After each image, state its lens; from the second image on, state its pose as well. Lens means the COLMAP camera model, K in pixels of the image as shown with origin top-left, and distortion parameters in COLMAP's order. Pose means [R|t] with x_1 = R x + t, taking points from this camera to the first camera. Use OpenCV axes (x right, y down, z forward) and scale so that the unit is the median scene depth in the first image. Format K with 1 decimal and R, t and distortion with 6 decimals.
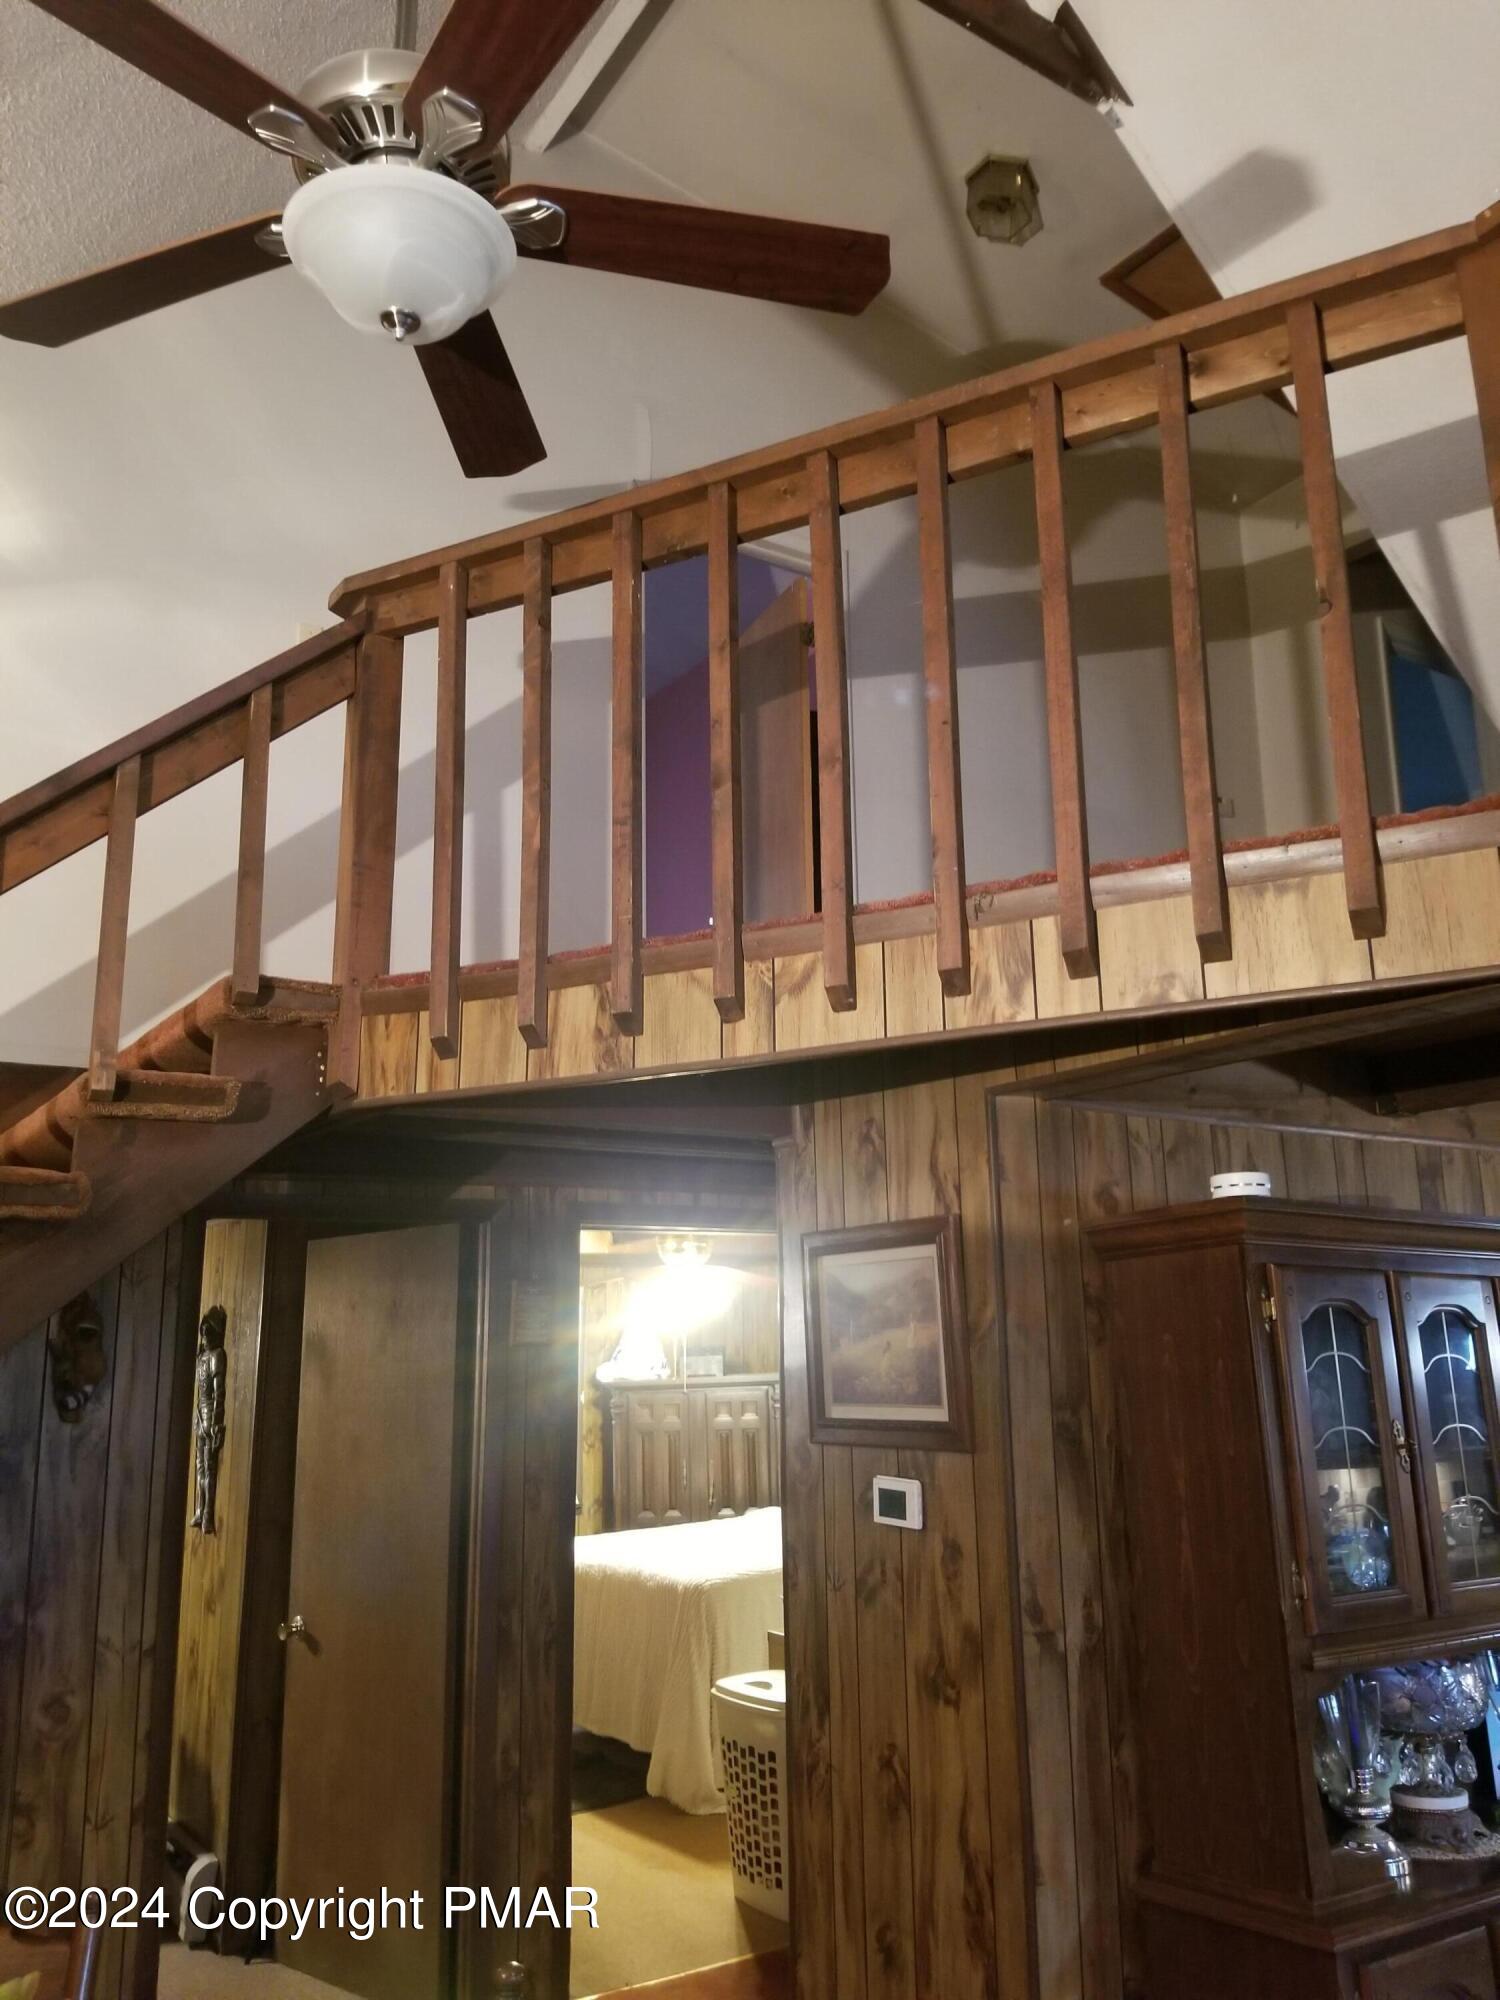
lens RADIAL K [[1560.6, 0, 754.1], [0, 1560.6, 996.8], [0, 0, 1]] dist [0.044393, -0.082687]
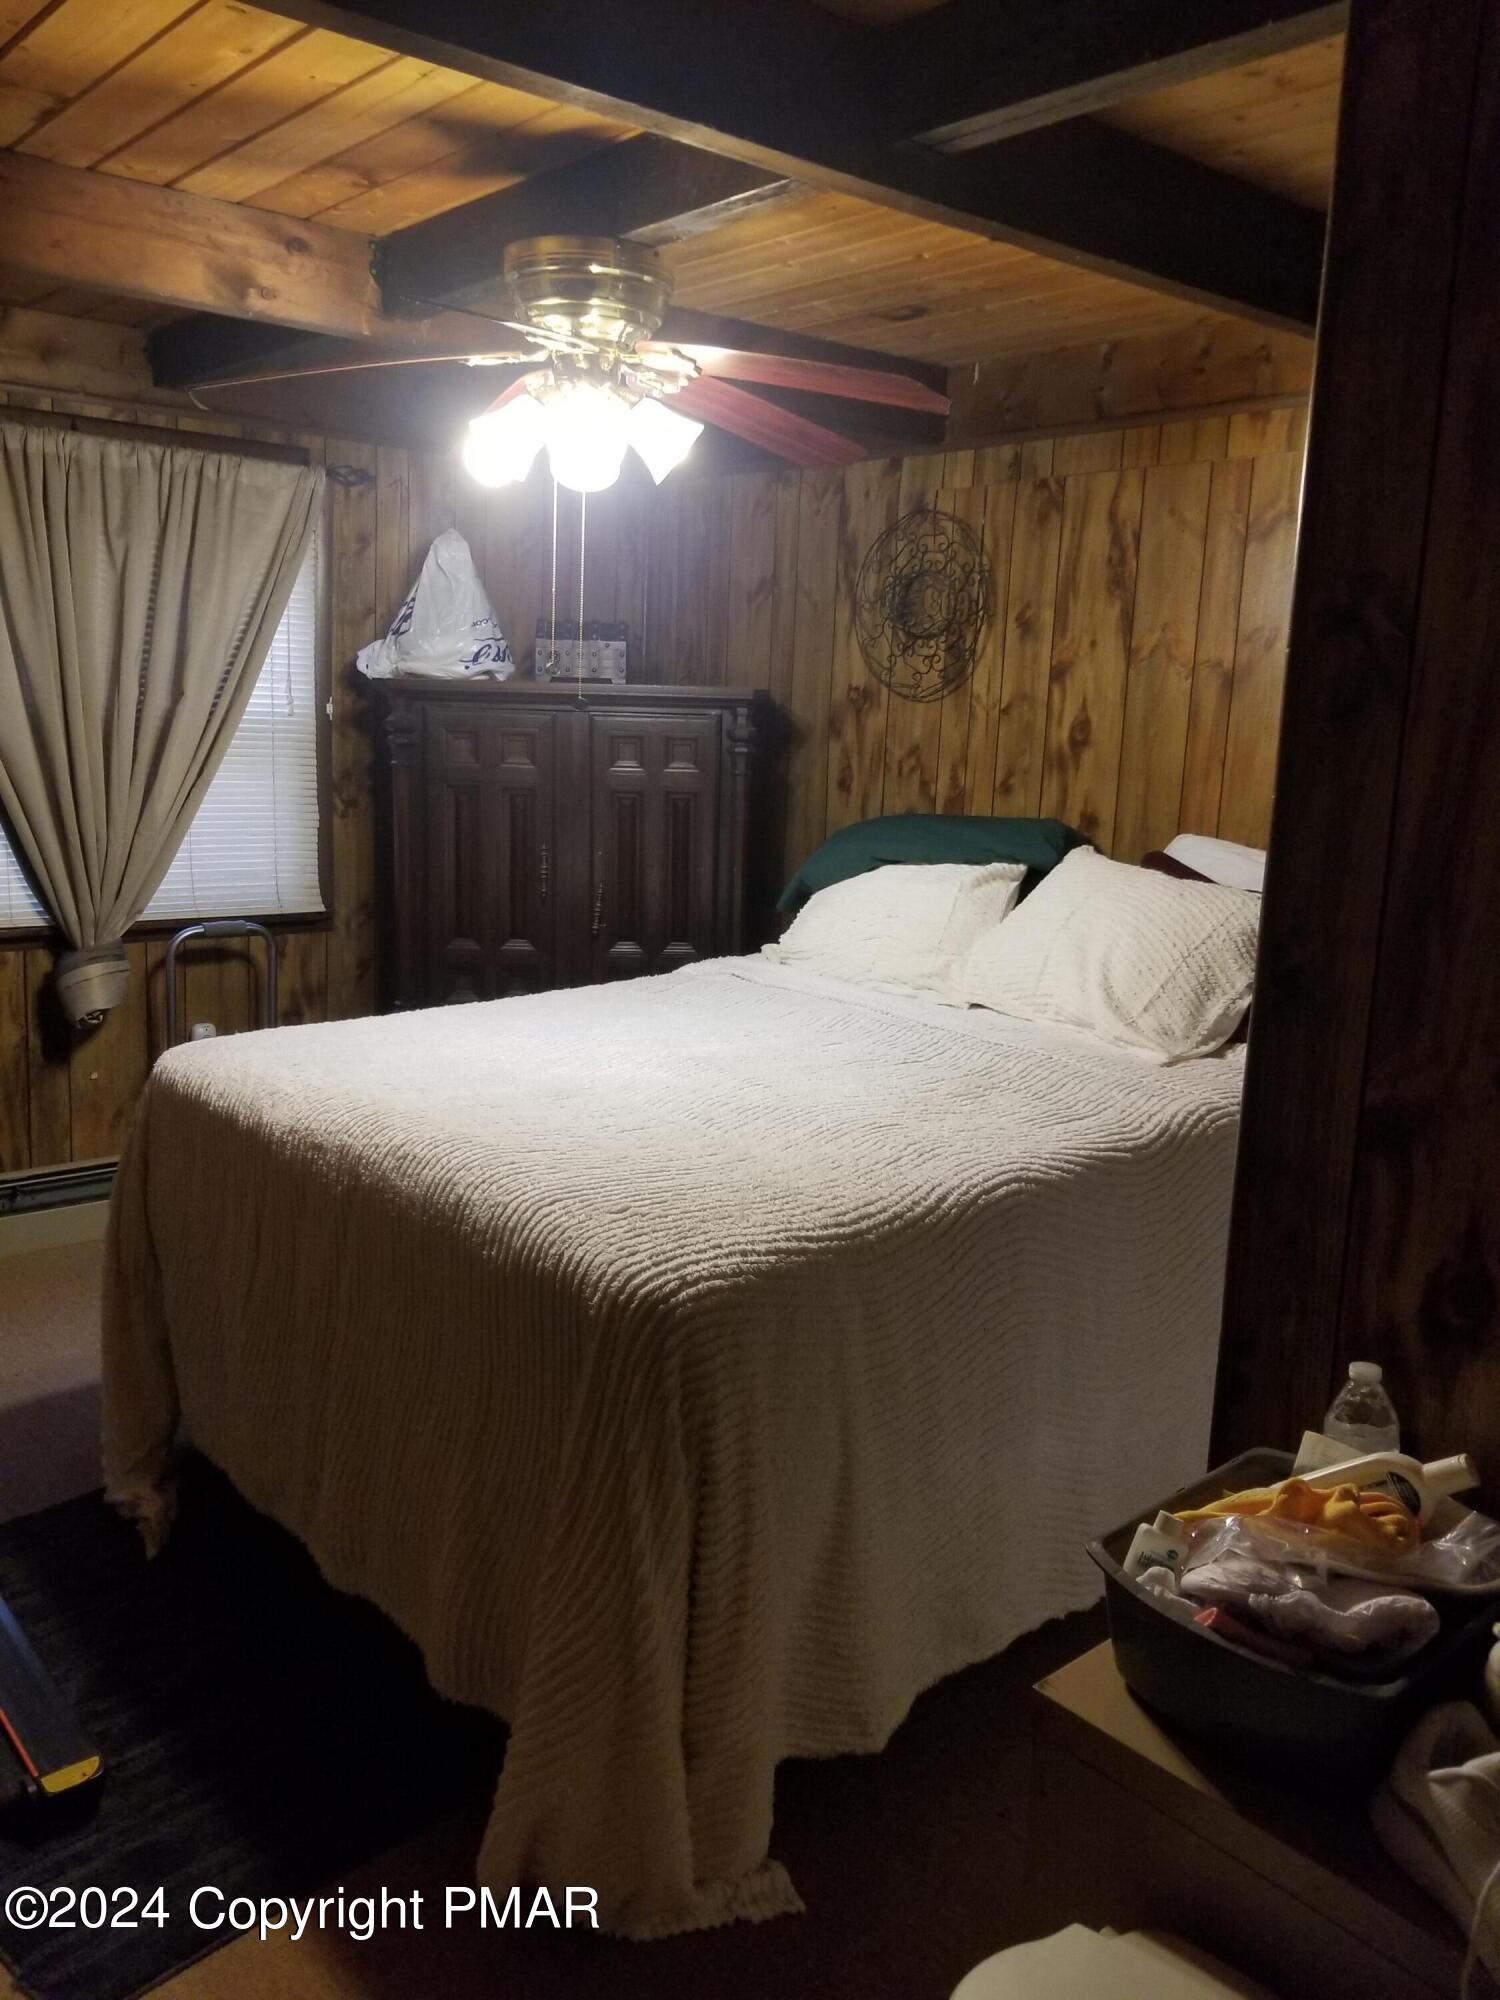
lens RADIAL K [[1560.6, 0, 765.0], [0, 1560.6, 989.7], [0, 0, 1]] dist [0.044393, -0.082687]
pose [[0.989251, 0.038249, 0.141135, -0.042638], [-0.090774, 0.917324, 0.387655, 0.140484], [-0.114639, -0.396300, 0.910936, 0.525962]]
